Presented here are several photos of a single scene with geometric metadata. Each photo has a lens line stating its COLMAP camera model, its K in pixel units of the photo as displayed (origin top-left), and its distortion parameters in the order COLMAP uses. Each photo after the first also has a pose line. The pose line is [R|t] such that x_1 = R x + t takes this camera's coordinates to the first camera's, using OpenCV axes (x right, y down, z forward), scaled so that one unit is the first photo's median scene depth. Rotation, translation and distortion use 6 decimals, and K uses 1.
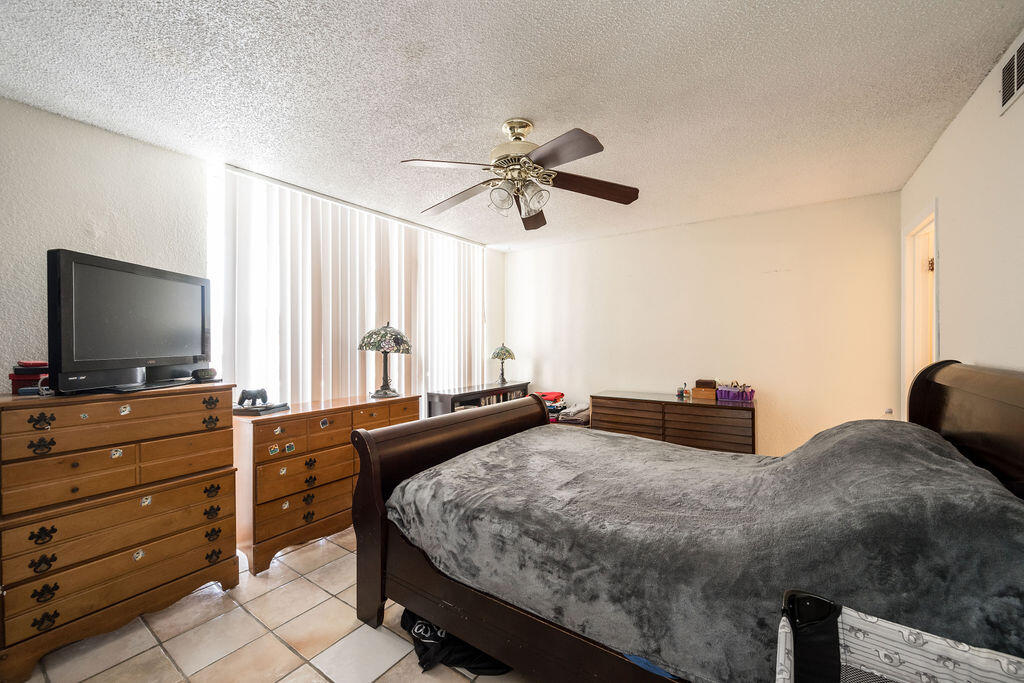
lens RADIAL K [[401.9, 0, 512.4], [0, 401.9, 341.3], [0, 0, 1]] dist [-0.002036, -0.000107]
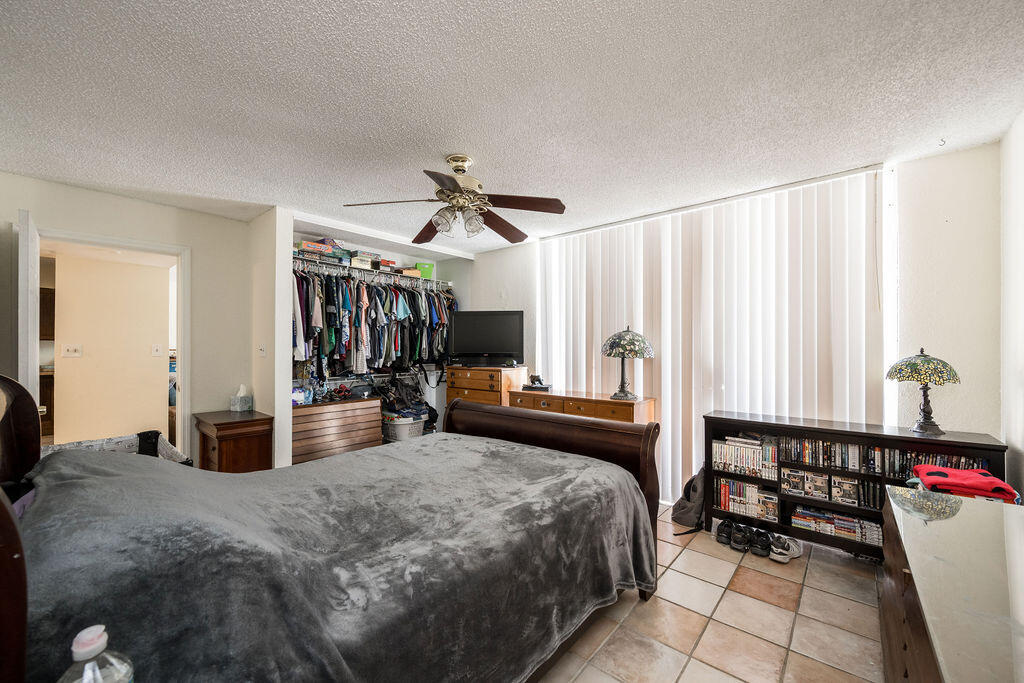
lens RADIAL K [[401.9, 0, 513.8], [0, 401.9, 345.2], [0, 0, 1]] dist [-0.002036, -0.000107]
pose [[-0.095902, -0.000719, -0.995390, 0.725570], [0.001678, 0.999998, -0.000884, 0.000918], [0.995389, -0.001755, -0.095901, 0.798392]]
